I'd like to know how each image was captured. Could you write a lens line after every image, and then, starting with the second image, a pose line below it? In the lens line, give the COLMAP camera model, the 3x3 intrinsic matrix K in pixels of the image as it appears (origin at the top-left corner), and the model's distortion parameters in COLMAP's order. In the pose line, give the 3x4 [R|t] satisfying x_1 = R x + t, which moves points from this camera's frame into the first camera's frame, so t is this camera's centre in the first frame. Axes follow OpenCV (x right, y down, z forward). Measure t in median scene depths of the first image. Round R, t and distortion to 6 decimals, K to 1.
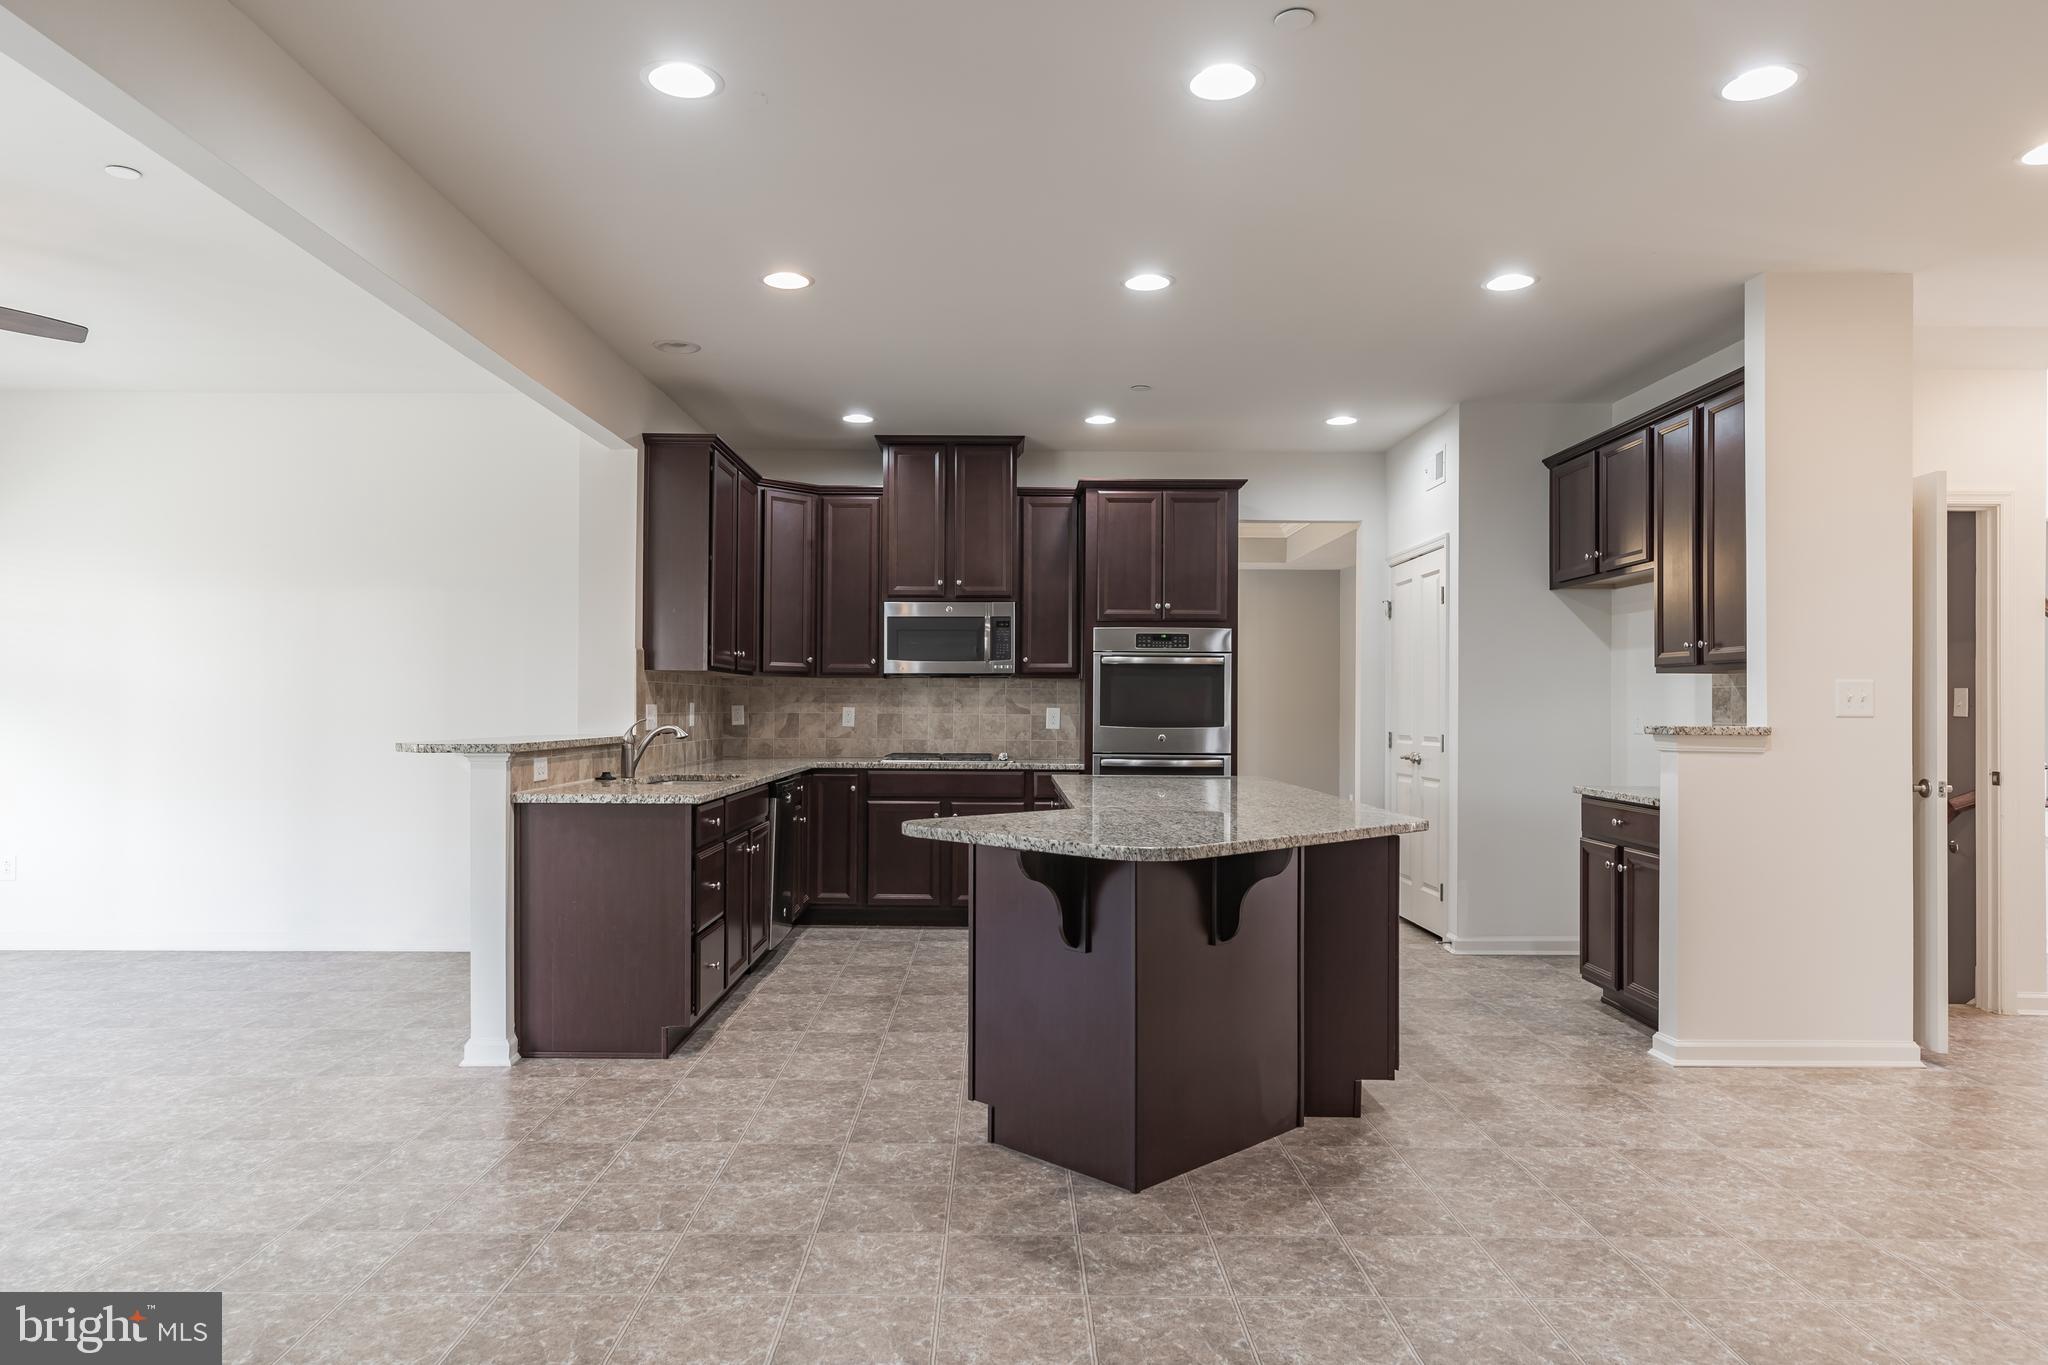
lens RADIAL K [[1278.8, 0, 1021.7], [0, 1278.8, 682.4], [0, 0, 1]] dist [-0.015189, 0.000487]
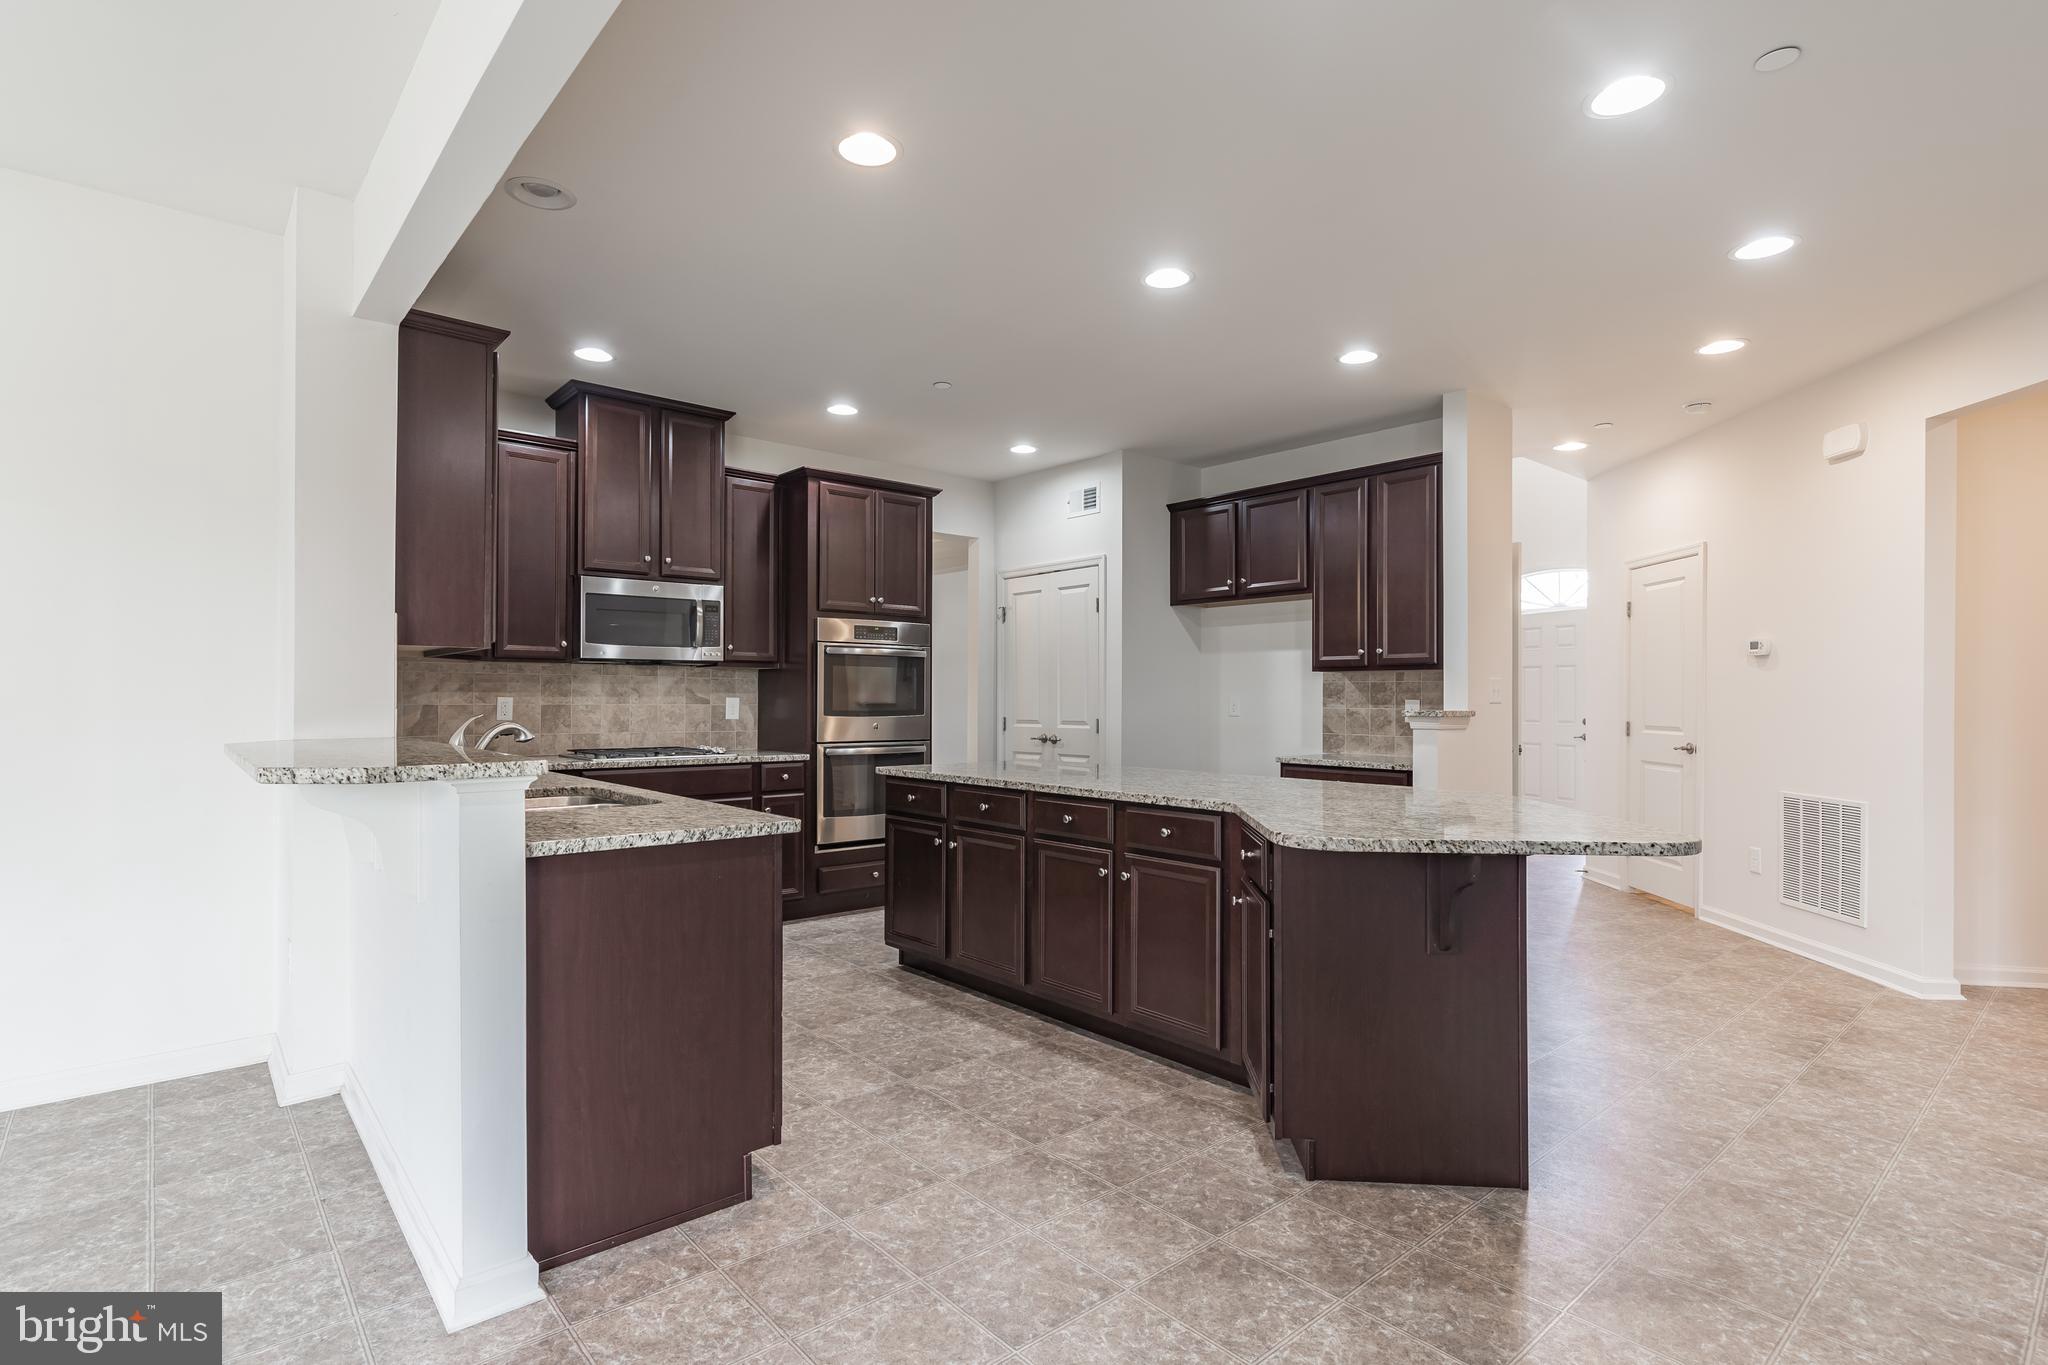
lens RADIAL K [[989.0, 0, 1024.0], [0, 989.0, 694.6], [0, 0, 1]] dist [-0.008701, 0.000303]
pose [[0.768155, -0.000072, 0.640264, -0.311462], [-0.011111, 0.999848, 0.013443, 0.005372], [-0.640168, -0.017440, 0.768037, 0.299709]]
